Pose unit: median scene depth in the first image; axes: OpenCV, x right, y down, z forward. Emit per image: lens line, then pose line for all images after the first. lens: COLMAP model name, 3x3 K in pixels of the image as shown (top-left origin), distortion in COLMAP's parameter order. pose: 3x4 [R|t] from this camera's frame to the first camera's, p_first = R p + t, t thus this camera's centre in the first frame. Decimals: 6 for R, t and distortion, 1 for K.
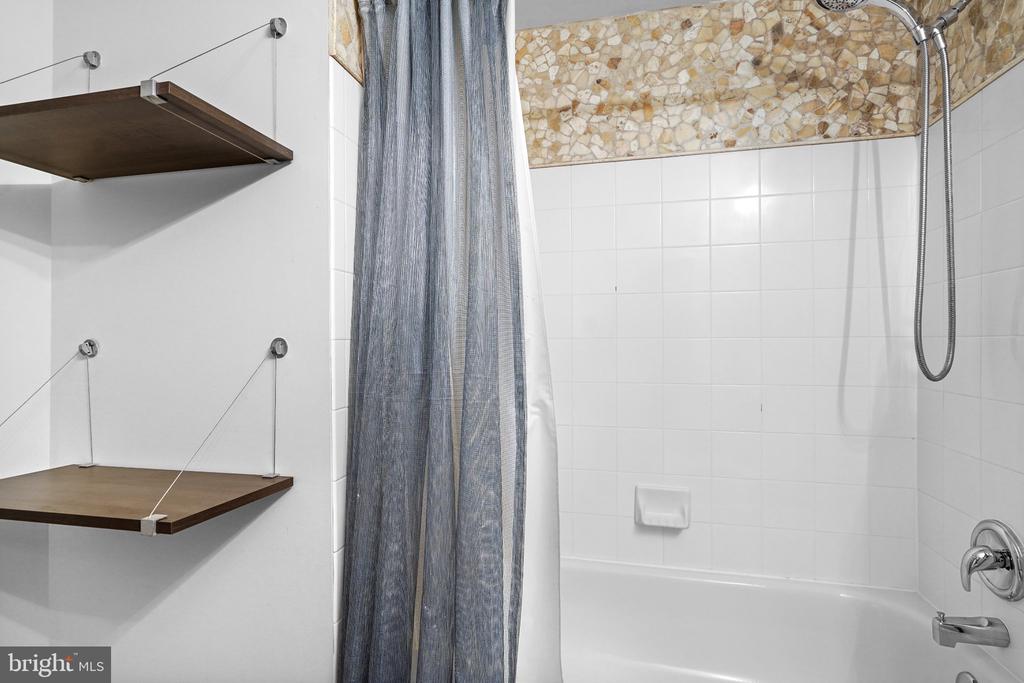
lens RADIAL K [[496.5, 0, 511.8], [0, 496.5, 340.1], [0, 0, 1]] dist [0.001429, 0.000130]
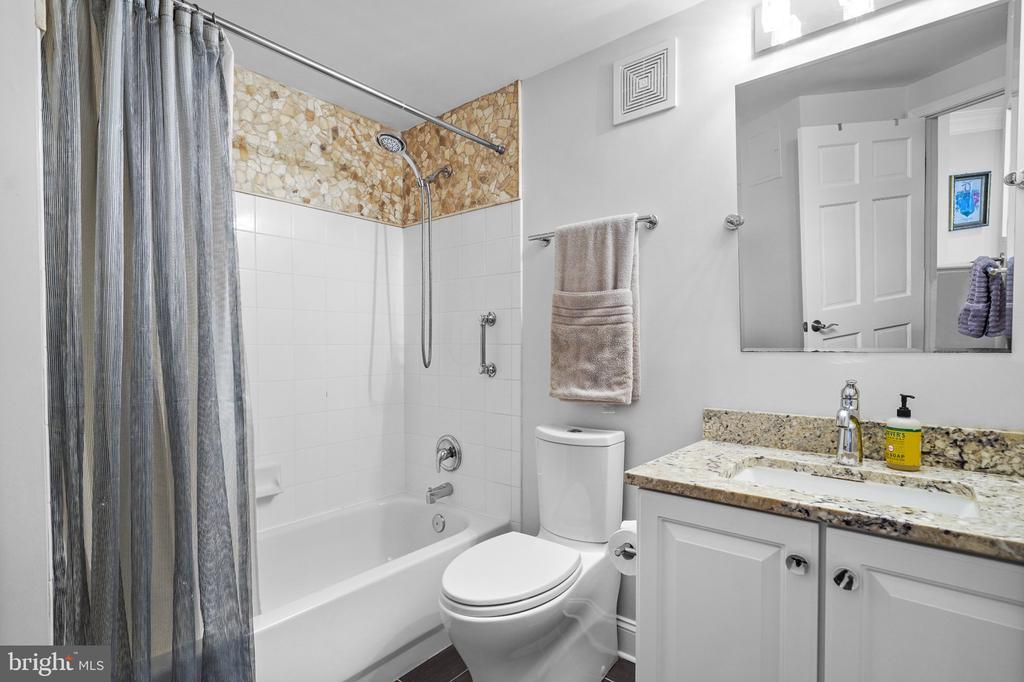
lens RADIAL K [[496.5, 0, 511.9], [0, 496.5, 346.5], [0, 0, 1]] dist [0.001429, 0.000130]
pose [[0.443169, -0.006196, 0.896417, -0.539720], [-0.001165, 0.999971, 0.007488, -0.010828], [-0.896437, -0.004362, 0.443149, -0.102403]]
